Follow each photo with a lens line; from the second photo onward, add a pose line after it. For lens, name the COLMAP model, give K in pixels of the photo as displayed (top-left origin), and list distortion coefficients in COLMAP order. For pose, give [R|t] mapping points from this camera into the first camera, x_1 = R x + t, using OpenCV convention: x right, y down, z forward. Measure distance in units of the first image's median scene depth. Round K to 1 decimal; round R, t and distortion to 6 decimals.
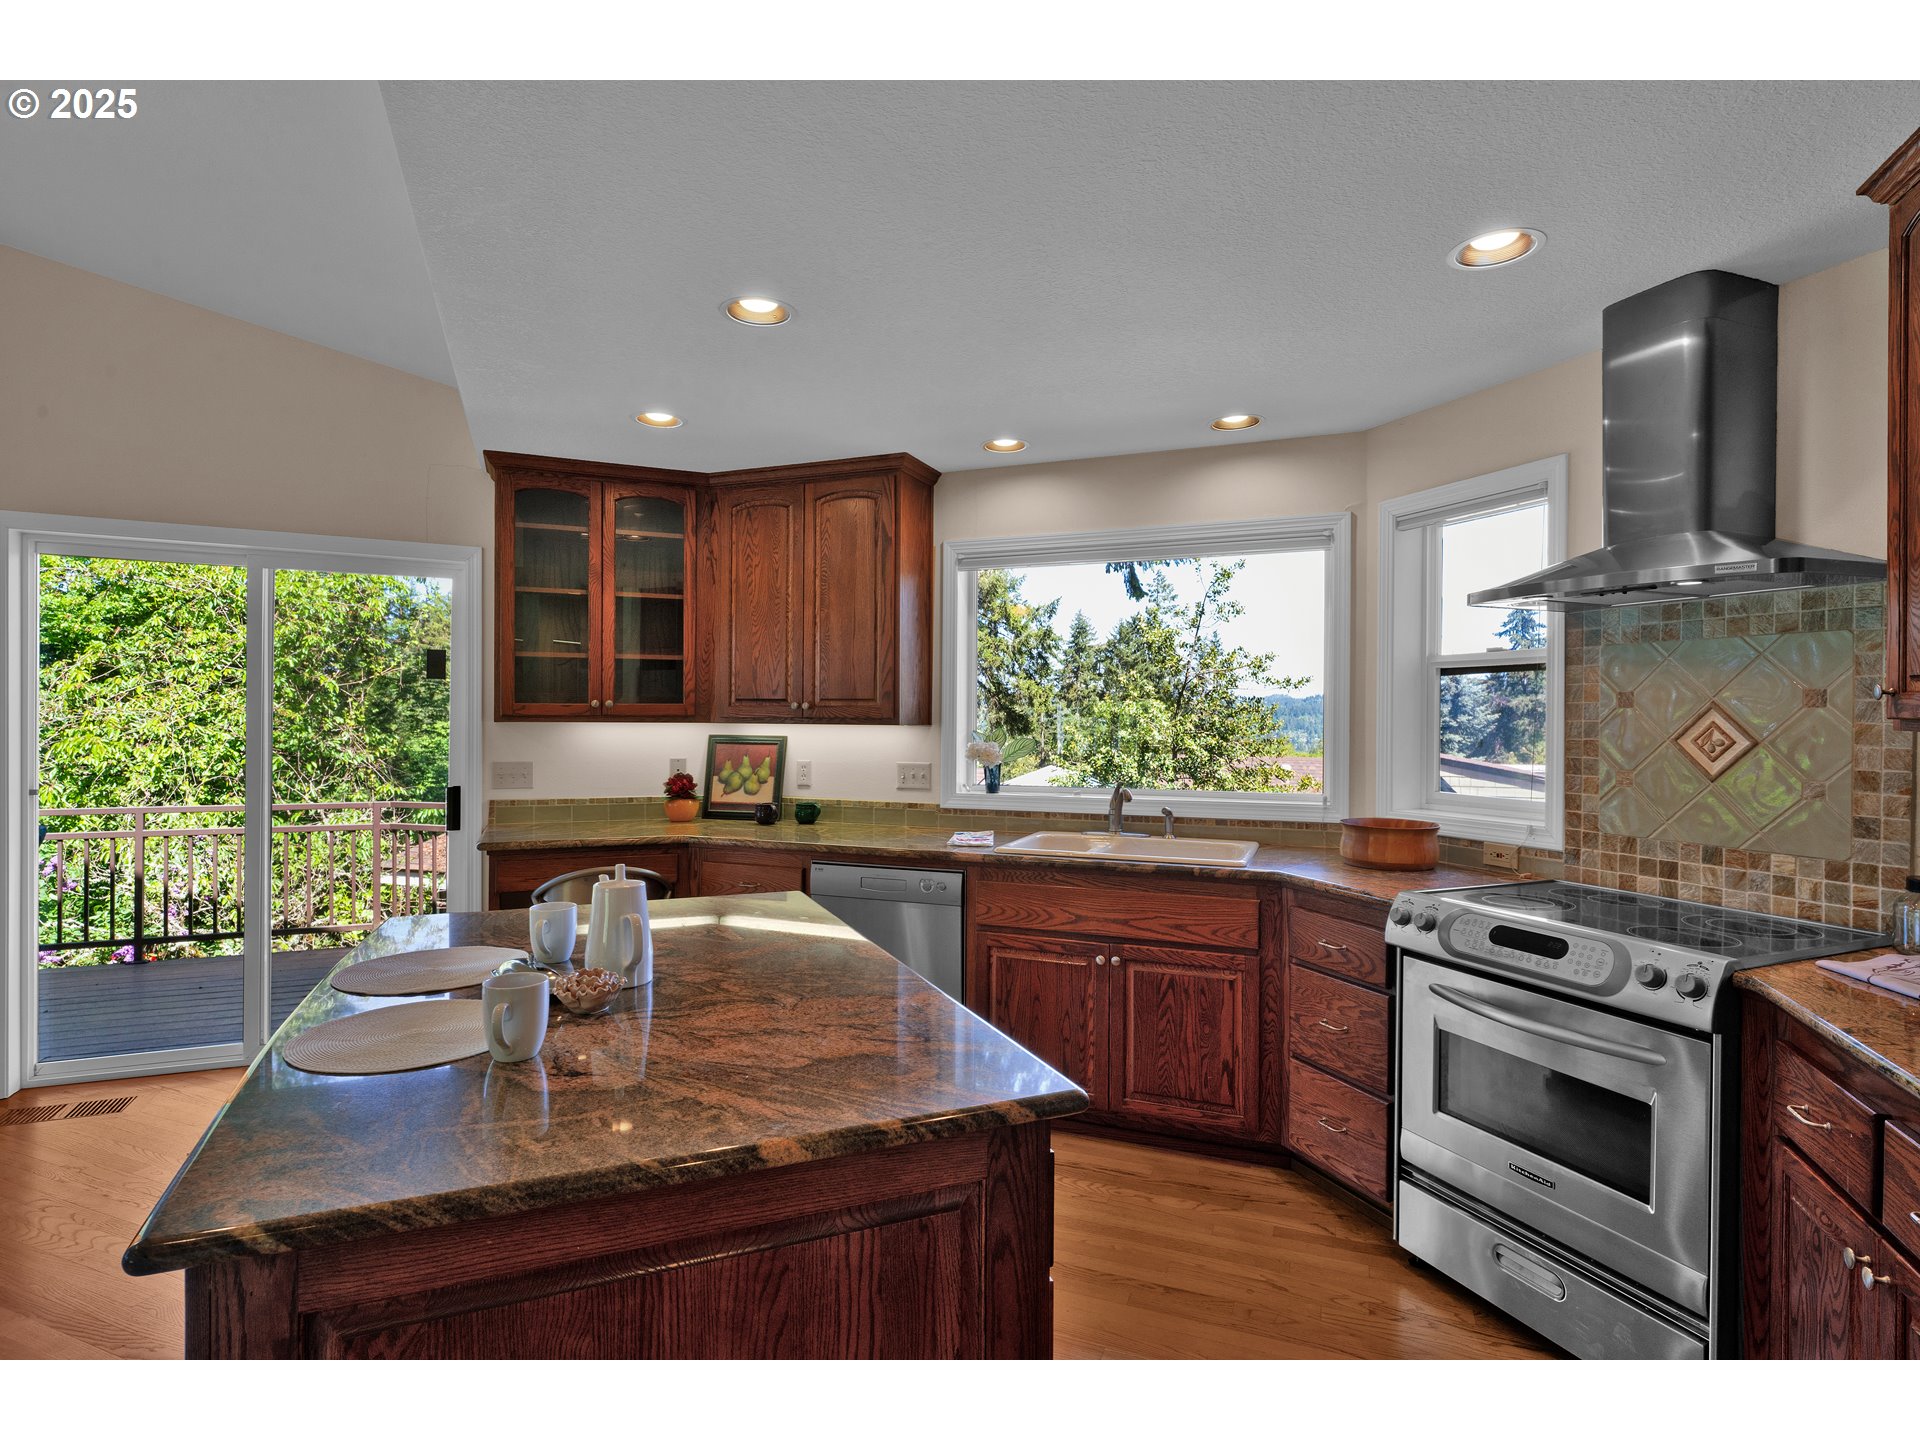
lens RADIAL K [[968.5, 0, 954.7], [0, 968.5, 717.8], [0, 0, 1]] dist [-0.002298, -0.000769]
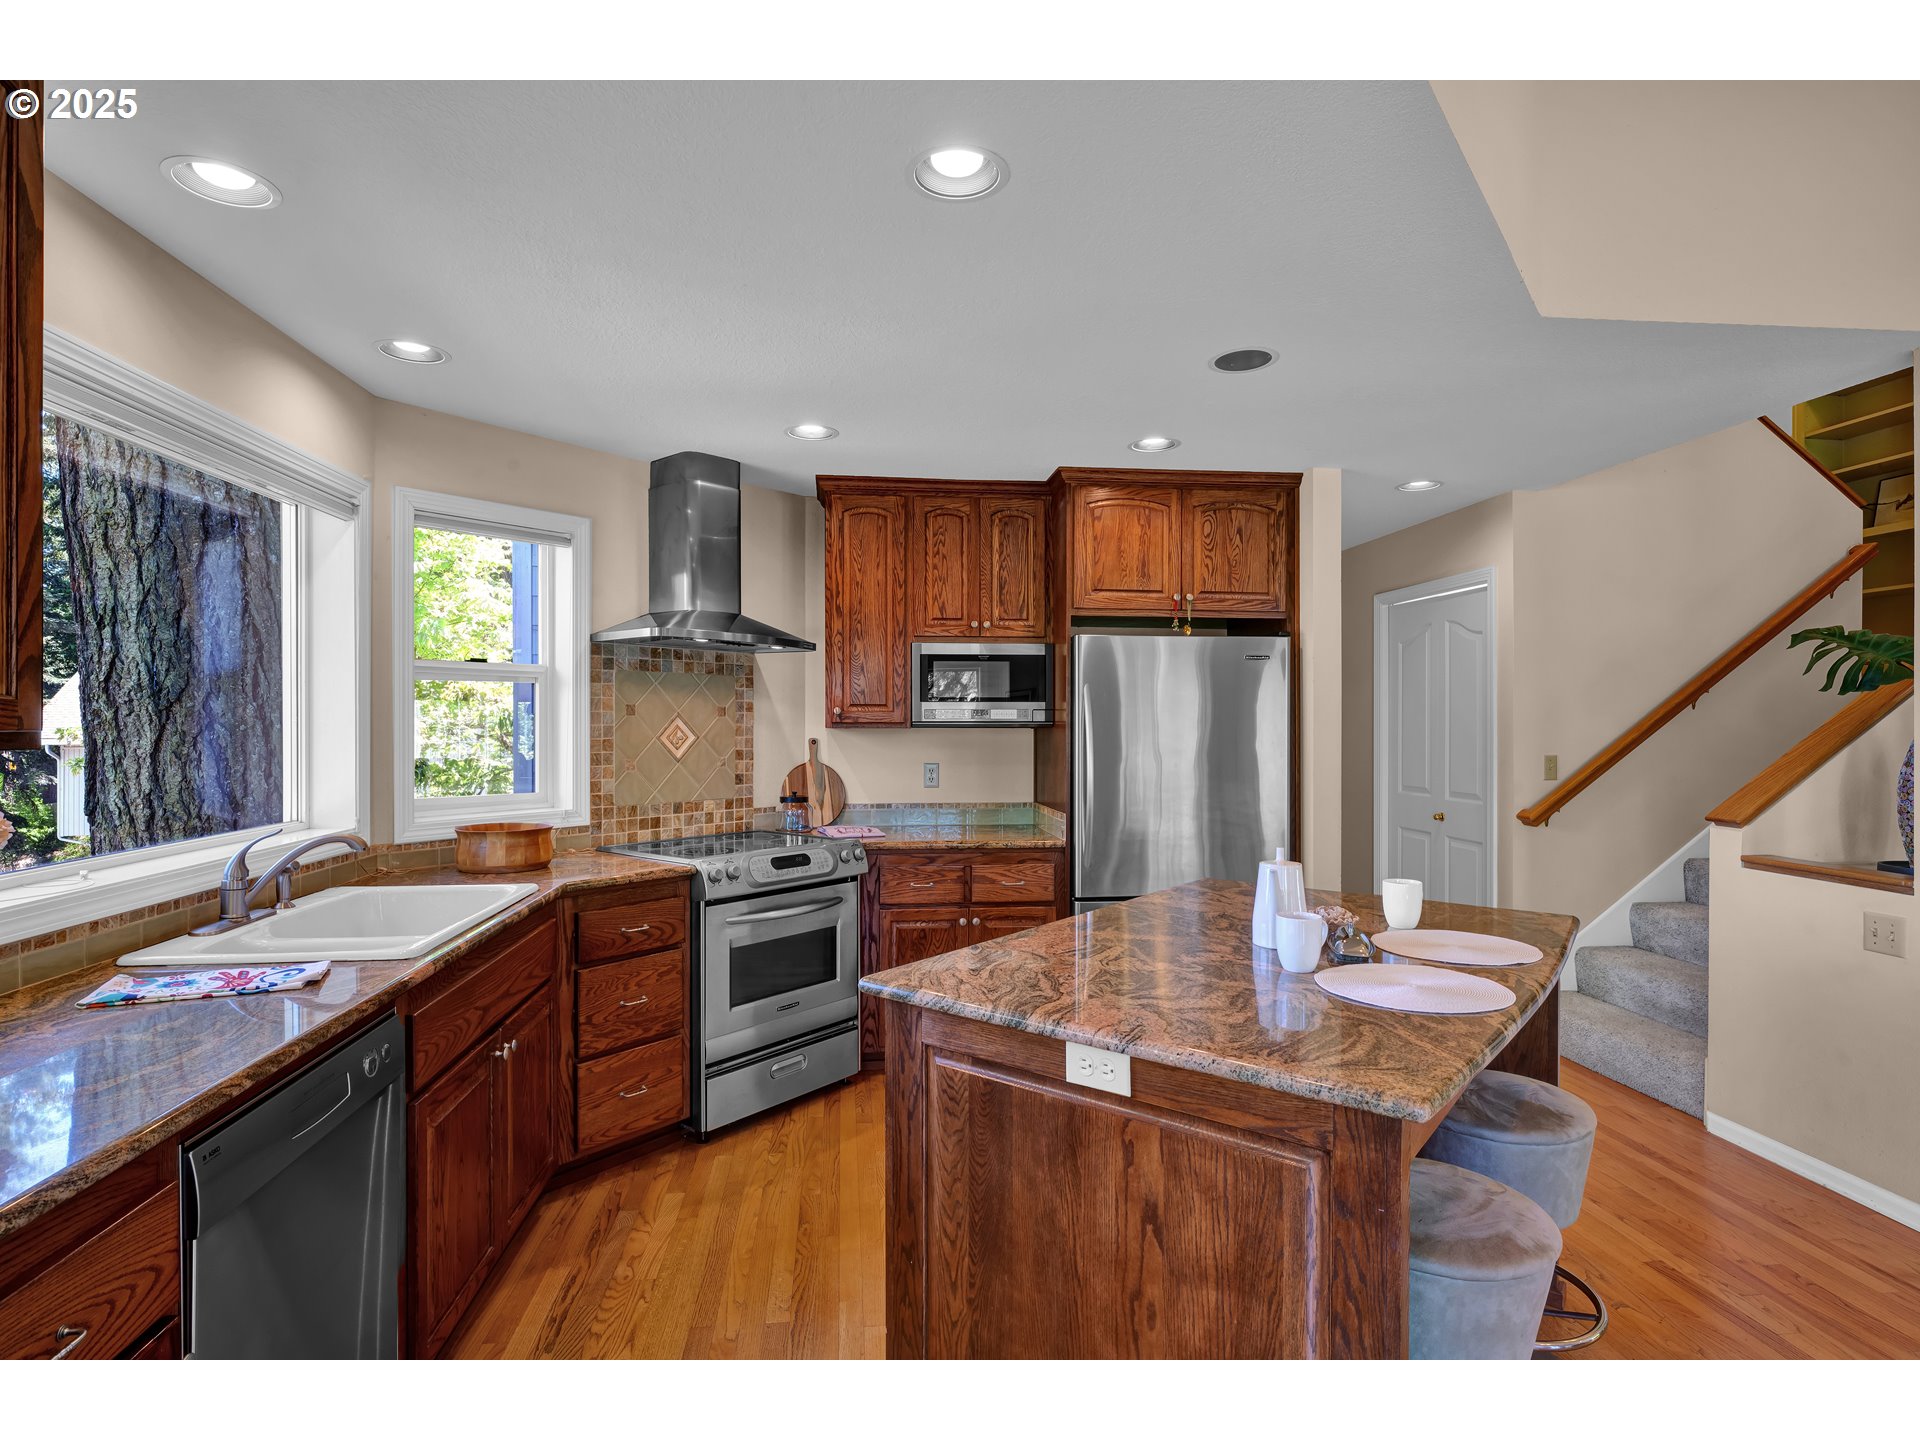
lens RADIAL K [[974.0, 0, 951.8], [0, 974.0, 726.2], [0, 0, 1]] dist [-0.004392, -0.000858]
pose [[-0.472823, -0.007181, 0.881128, -0.631122], [-0.000615, 0.999969, 0.007820, -0.005027], [-0.881157, 0.003155, -0.472813, 0.999884]]
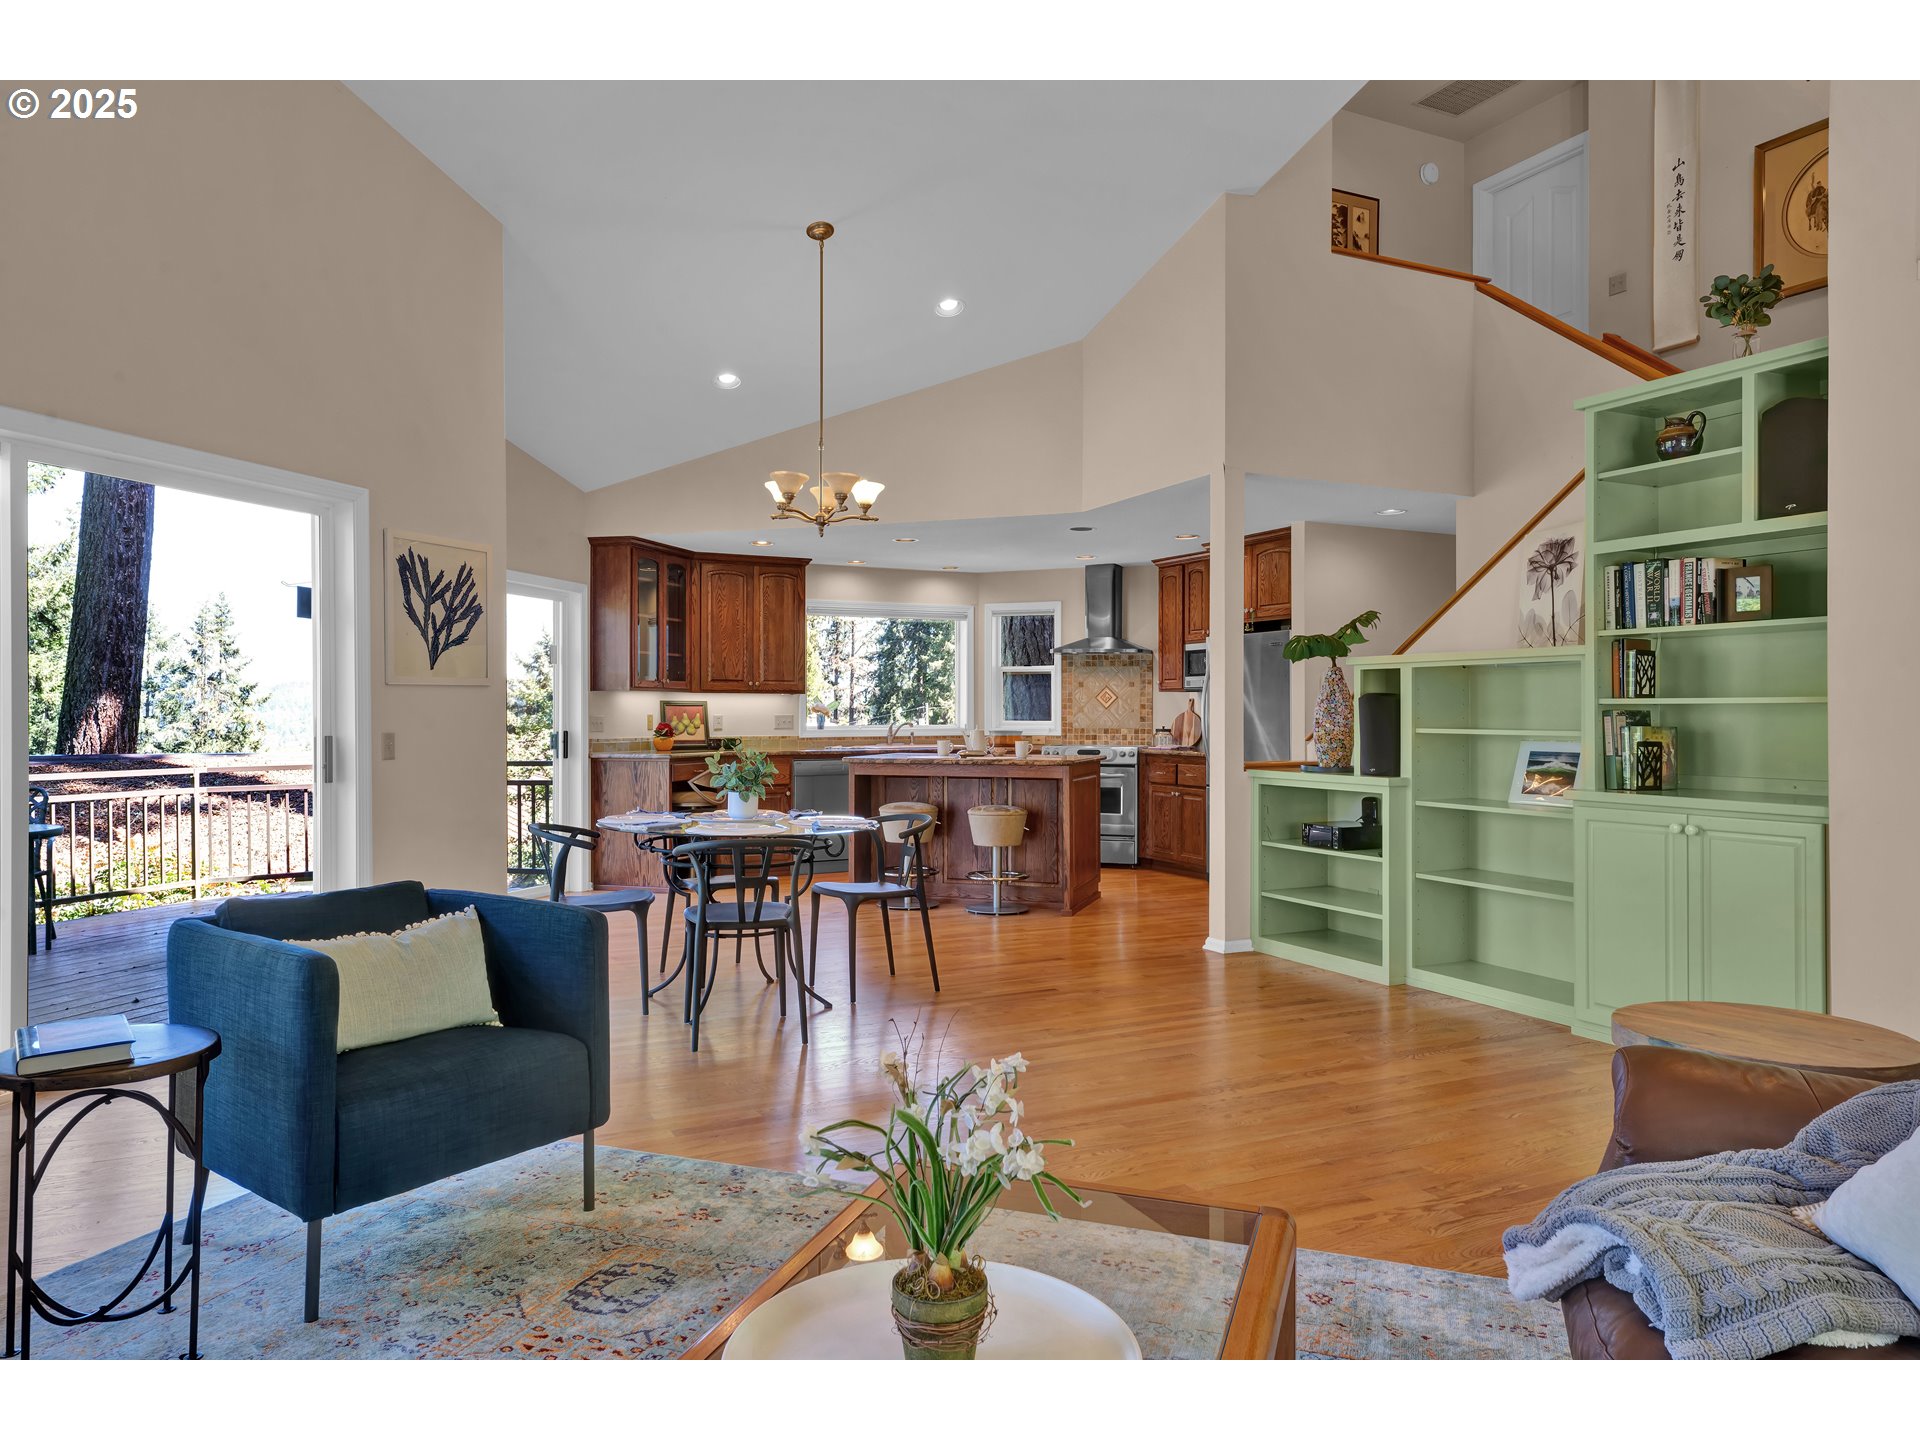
lens RADIAL K [[1249.5, 0, 957.8], [0, 1249.5, 720.0], [0, 0, 1]] dist [0.011464, 0.021547]
pose [[0.661140, -0.009467, 0.750203, -2.049494], [0.004866, 0.999953, 0.008331, 0.047335], [-0.750247, -0.001857, 0.661155, -1.078428]]
